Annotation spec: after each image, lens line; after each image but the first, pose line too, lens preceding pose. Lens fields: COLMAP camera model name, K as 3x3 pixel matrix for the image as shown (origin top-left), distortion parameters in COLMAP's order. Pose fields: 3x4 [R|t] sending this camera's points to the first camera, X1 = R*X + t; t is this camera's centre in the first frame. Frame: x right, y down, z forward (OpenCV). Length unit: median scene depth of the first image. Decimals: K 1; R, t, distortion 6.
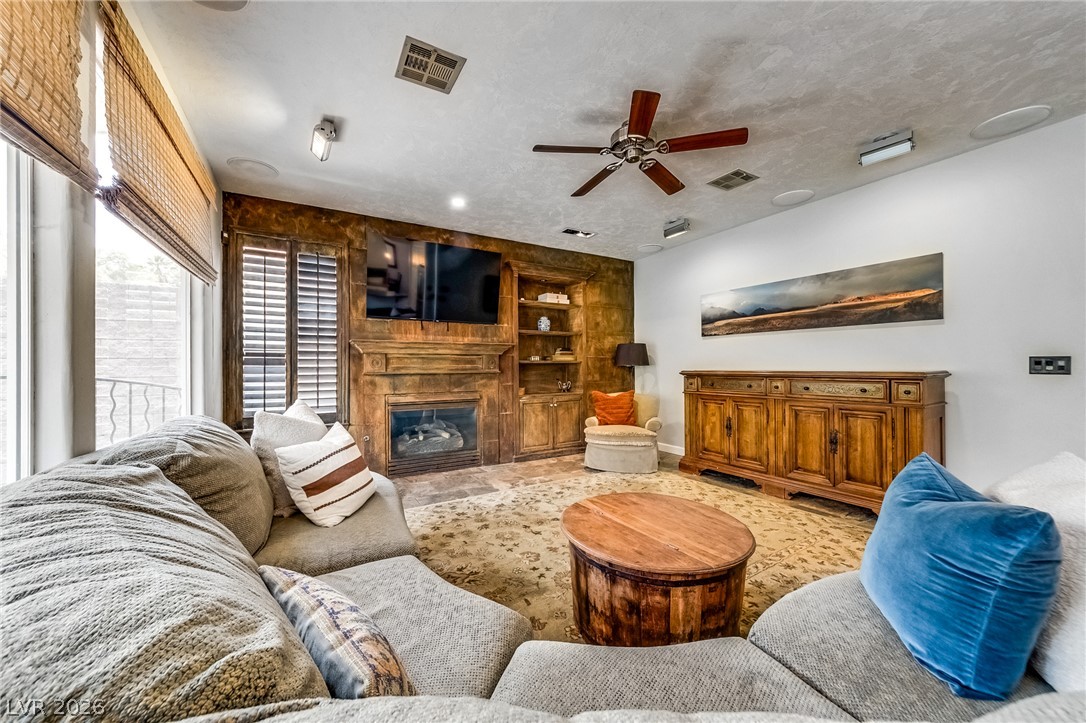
lens RADIAL K [[390.7, 0, 538.1], [0, 390.7, 363.9], [0, 0, 1]] dist [-0.002886, -0.000622]
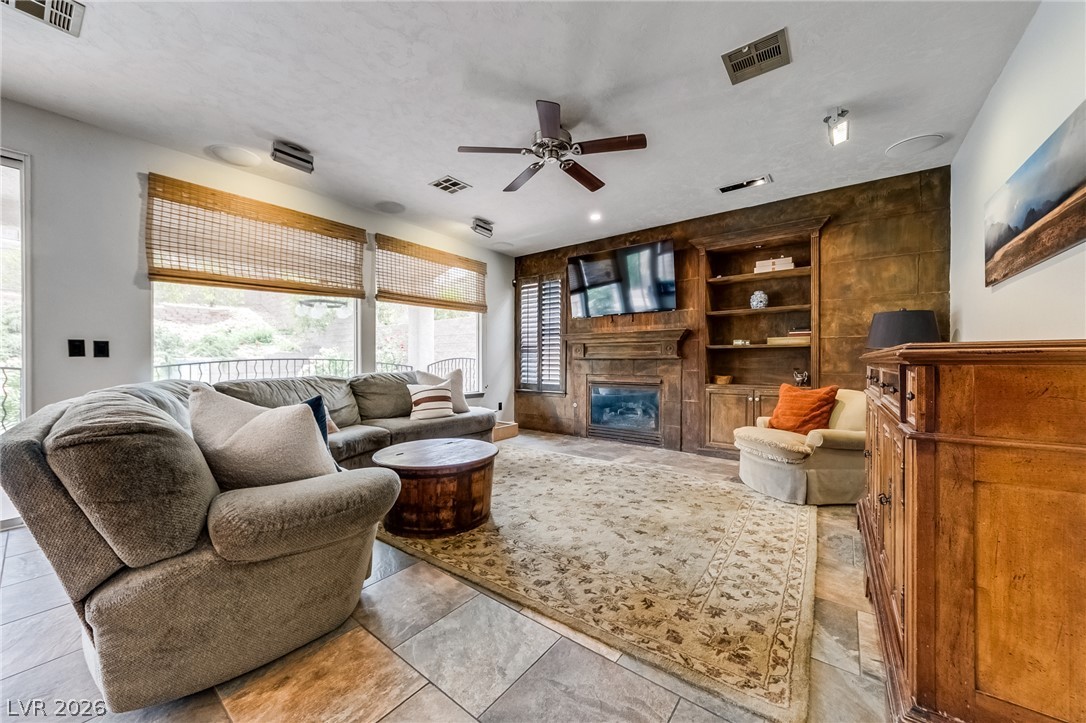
lens RADIAL K [[390.7, 0, 534.5], [0, 390.7, 361.5], [0, 0, 1]] dist [-0.002886, -0.000622]
pose [[0.380006, 0.007752, -0.924951, 0.732427], [0.004861, 0.999934, 0.010377, 0.019431], [0.924971, -0.008440, 0.379944, 0.312228]]
